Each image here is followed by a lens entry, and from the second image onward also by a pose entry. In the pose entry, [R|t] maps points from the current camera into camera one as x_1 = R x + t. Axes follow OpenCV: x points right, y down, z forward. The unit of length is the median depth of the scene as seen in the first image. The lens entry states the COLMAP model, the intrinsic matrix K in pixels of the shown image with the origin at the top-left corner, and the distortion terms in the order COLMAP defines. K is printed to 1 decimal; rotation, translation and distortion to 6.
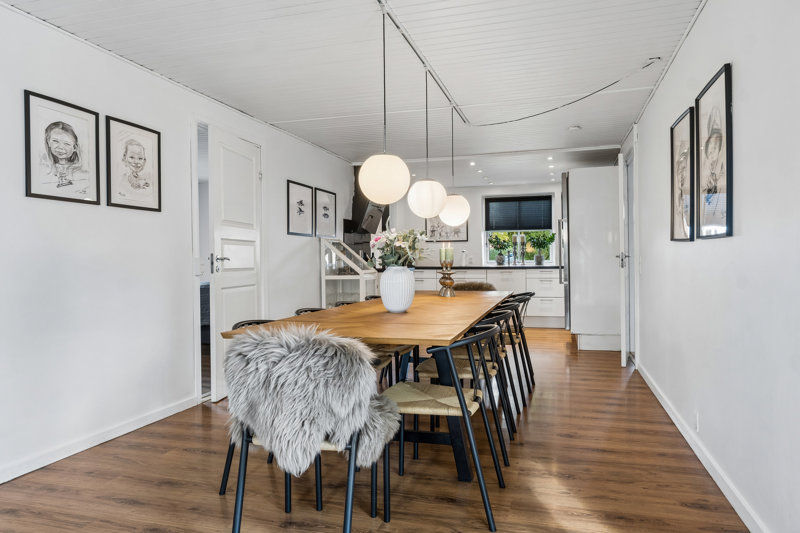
lens RADIAL K [[526.5, 0, 400.6], [0, 526.5, 263.2], [0, 0, 1]] dist [0.003548, 0.001758]
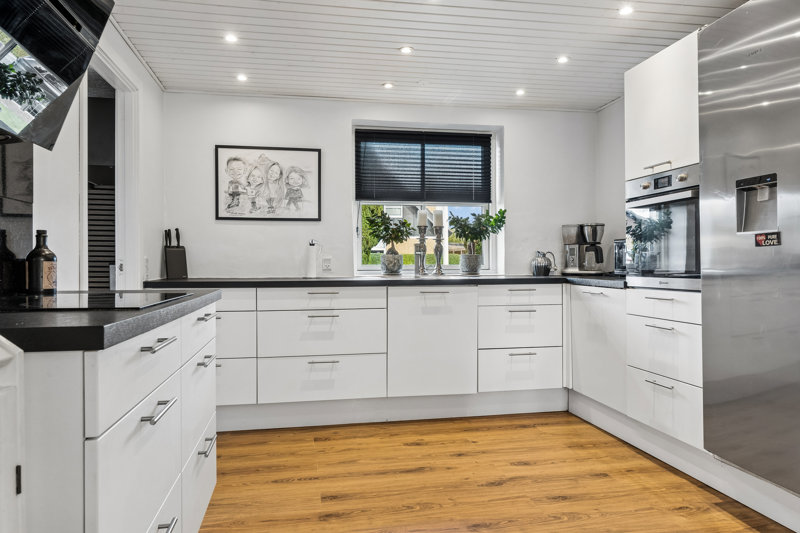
lens RADIAL K [[526.5, 0, 400.5], [0, 526.5, 263.8], [0, 0, 1]] dist [0.003548, 0.001758]
pose [[0.888849, 0.012057, 0.458041, -0.013720], [-0.005255, 0.999856, -0.016120, 0.000785], [-0.458169, 0.011922, 0.888785, 0.589916]]
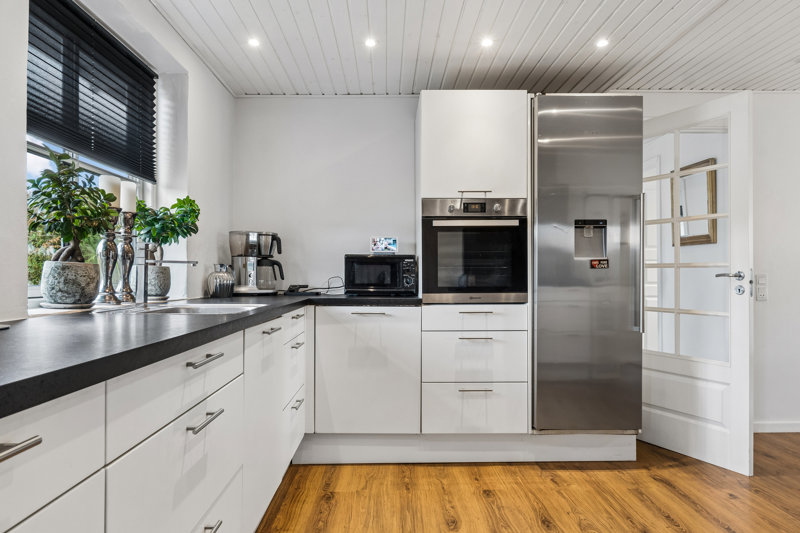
lens RADIAL K [[526.5, 0, 397.8], [0, 526.5, 269.1], [0, 0, 1]] dist [0.003548, 0.001758]
pose [[-0.295545, 0.023068, 0.955050, -0.045400], [0.018847, 0.999655, -0.018313, -0.006780], [-0.955143, 0.012587, -0.295878, 0.914882]]
